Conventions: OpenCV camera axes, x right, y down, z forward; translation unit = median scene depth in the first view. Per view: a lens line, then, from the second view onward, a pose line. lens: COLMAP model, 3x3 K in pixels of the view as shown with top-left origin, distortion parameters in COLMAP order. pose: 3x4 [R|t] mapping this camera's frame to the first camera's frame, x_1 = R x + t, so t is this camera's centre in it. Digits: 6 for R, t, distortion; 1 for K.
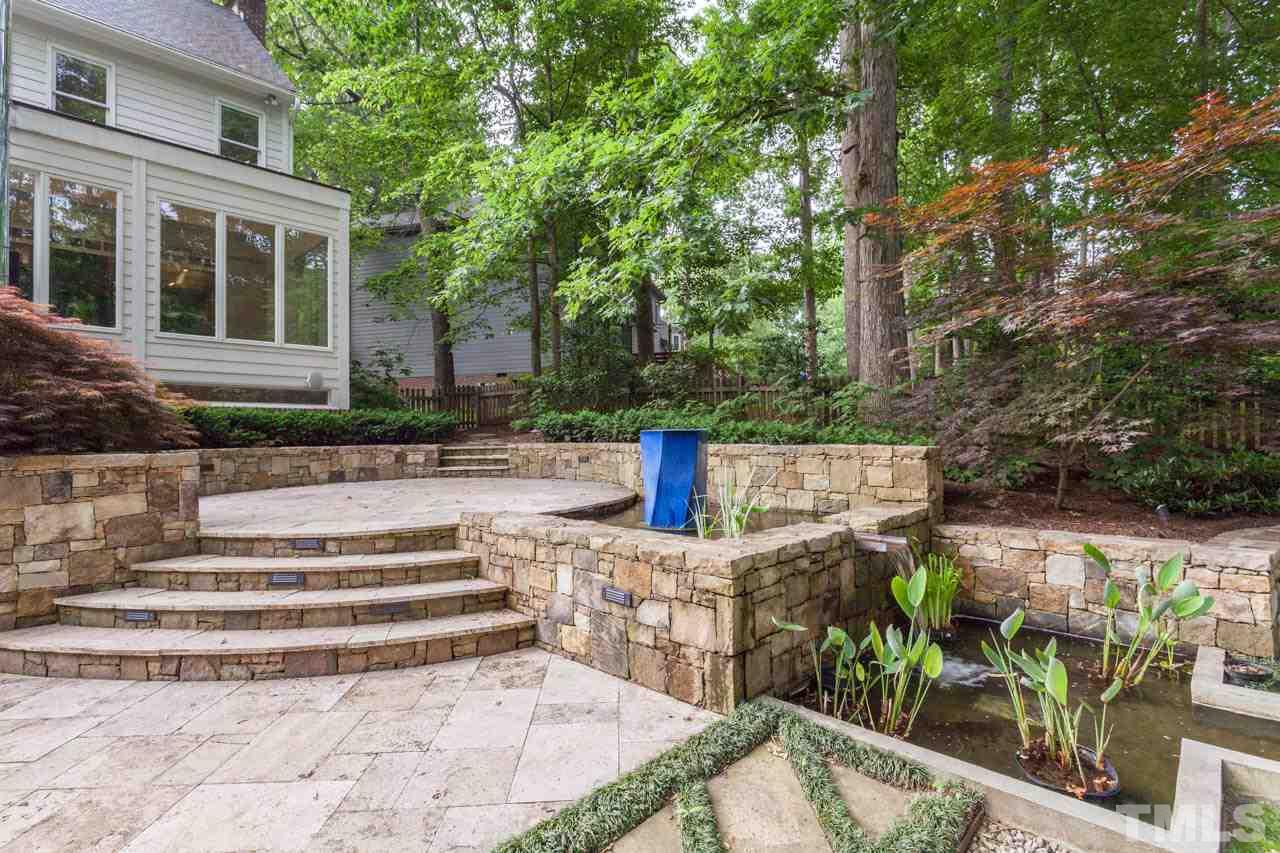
lens RADIAL K [[618.7, 0, 642.7], [0, 618.7, 424.7], [0, 0, 1]] dist [0.000041, 0.000675]
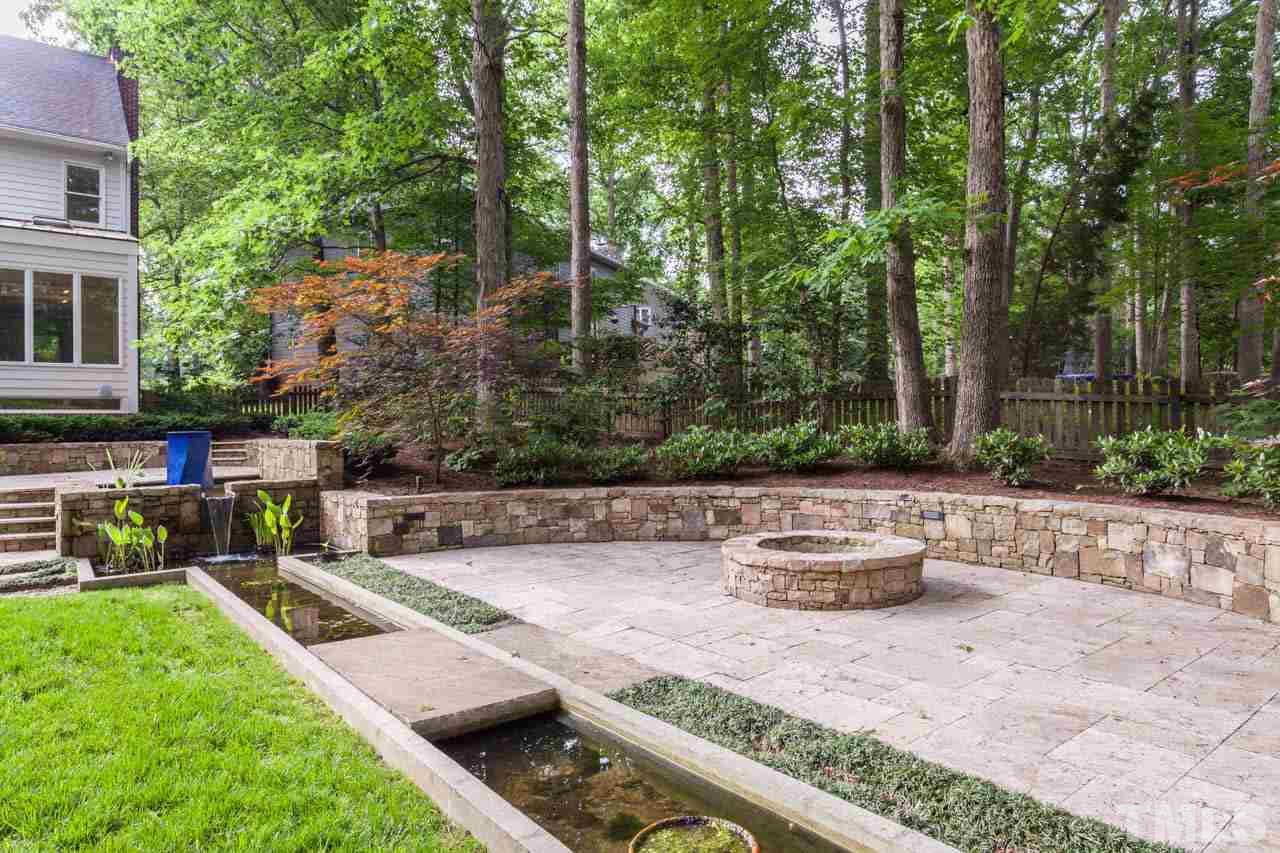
lens RADIAL K [[777.8, 0, 639.6], [0, 777.8, 410.3], [0, 0, 1]] dist [0.000941, 0.002189]
pose [[0.990626, -0.008294, -0.136350, 0.880275], [0.007976, 0.999964, -0.002881, -0.019714], [0.136369, 0.001766, 0.990657, -0.509932]]
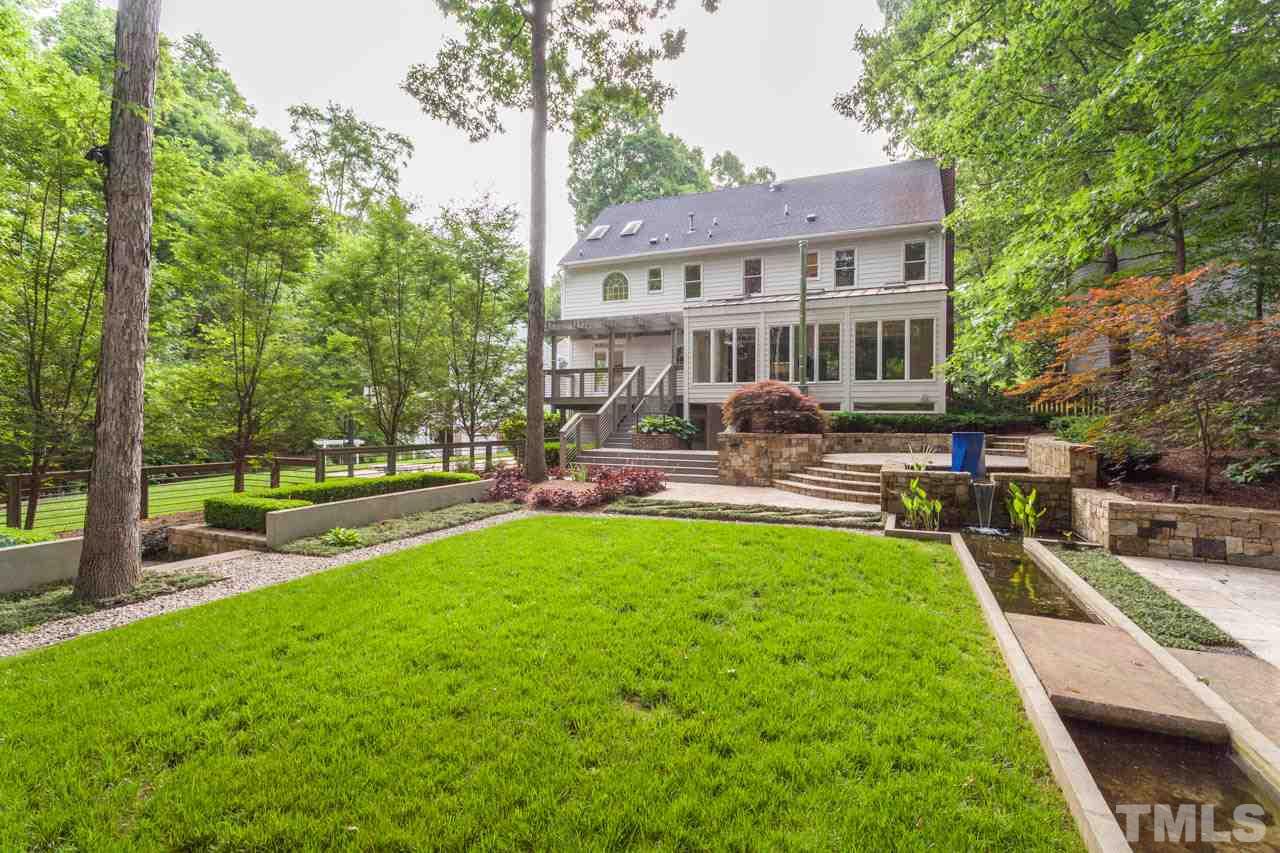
lens RADIAL K [[606.6, 0, 625.1], [0, 606.6, 420.8], [0, 0, 1]] dist [0.000491, 0.000104]
pose [[0.339856, 0.016141, -0.940339, 0.980434], [0.006580, 0.999787, 0.019539, -0.049123], [0.940454, -0.012828, 0.339678, -0.525073]]
